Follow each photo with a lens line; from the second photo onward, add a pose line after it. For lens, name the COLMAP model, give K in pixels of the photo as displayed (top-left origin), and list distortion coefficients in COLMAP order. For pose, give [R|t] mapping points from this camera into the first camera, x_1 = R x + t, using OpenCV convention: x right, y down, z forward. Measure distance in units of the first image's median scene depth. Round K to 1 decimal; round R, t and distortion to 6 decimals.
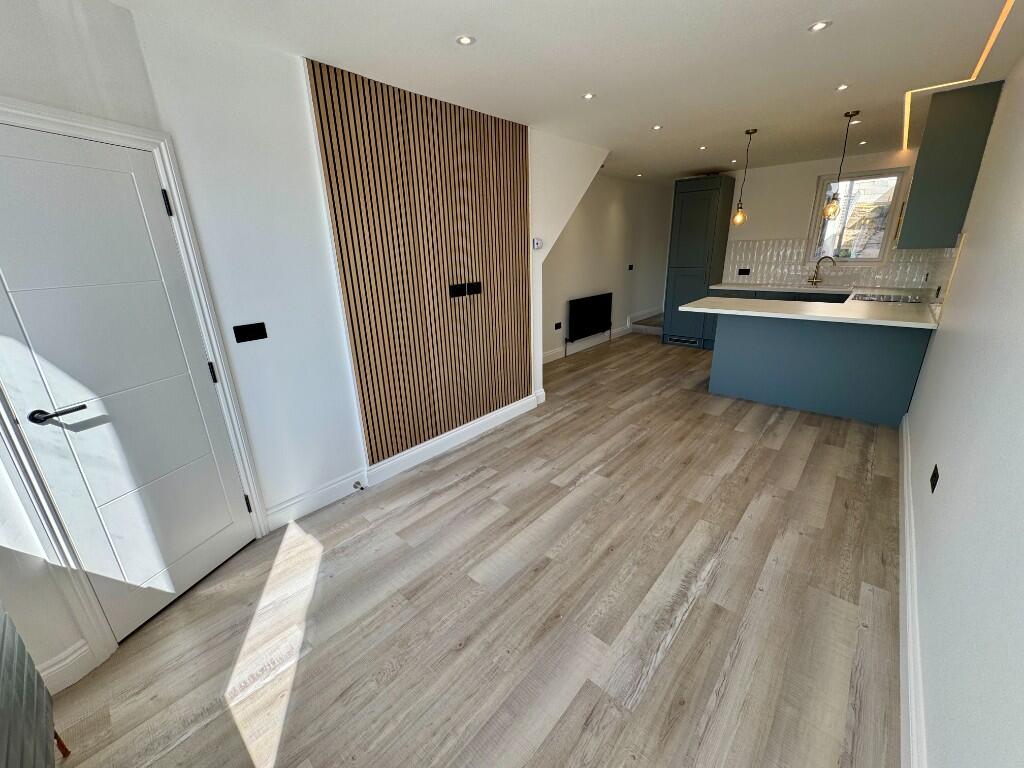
lens RADIAL K [[409.6, 0, 512.0], [0, 409.6, 384.0], [0, 0, 1]] dist [-0.000093, -0.000025]
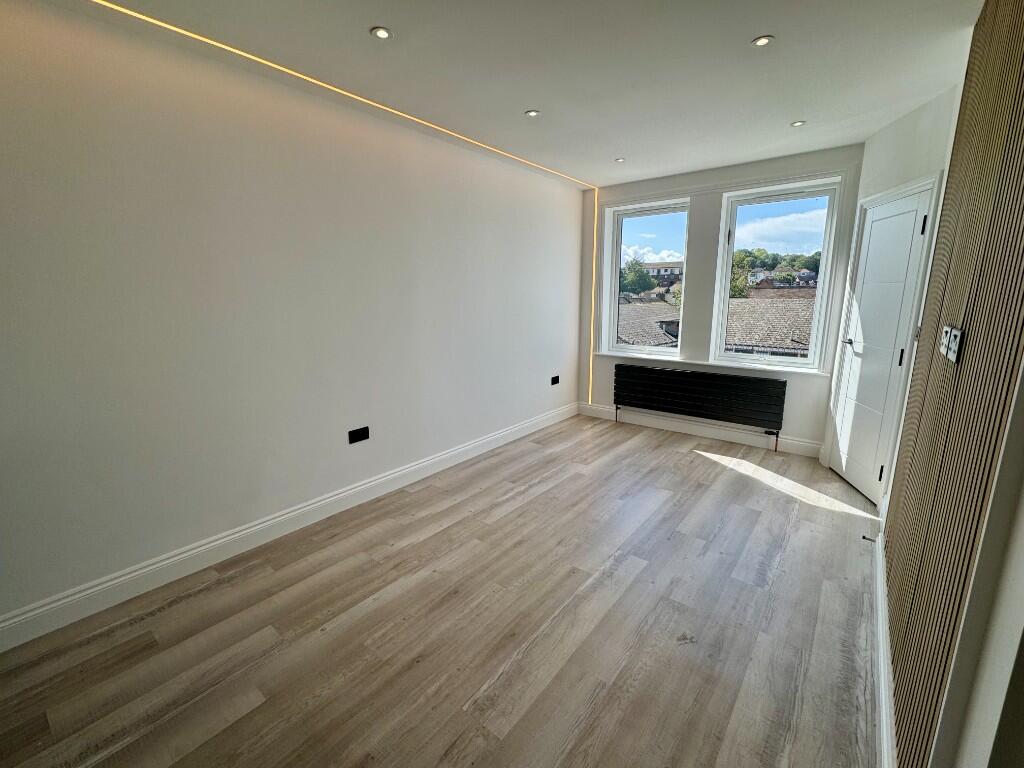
lens RADIAL K [[446.4, 0, 512.0], [0, 446.4, 384.0], [0, 0, 1]] dist [-0.000464, -0.000019]
pose [[-0.997628, 0.045731, -0.051440, 0.399142], [0.013555, 0.863264, 0.504571, -0.503885], [0.067481, 0.502677, -0.861836, 1.631100]]
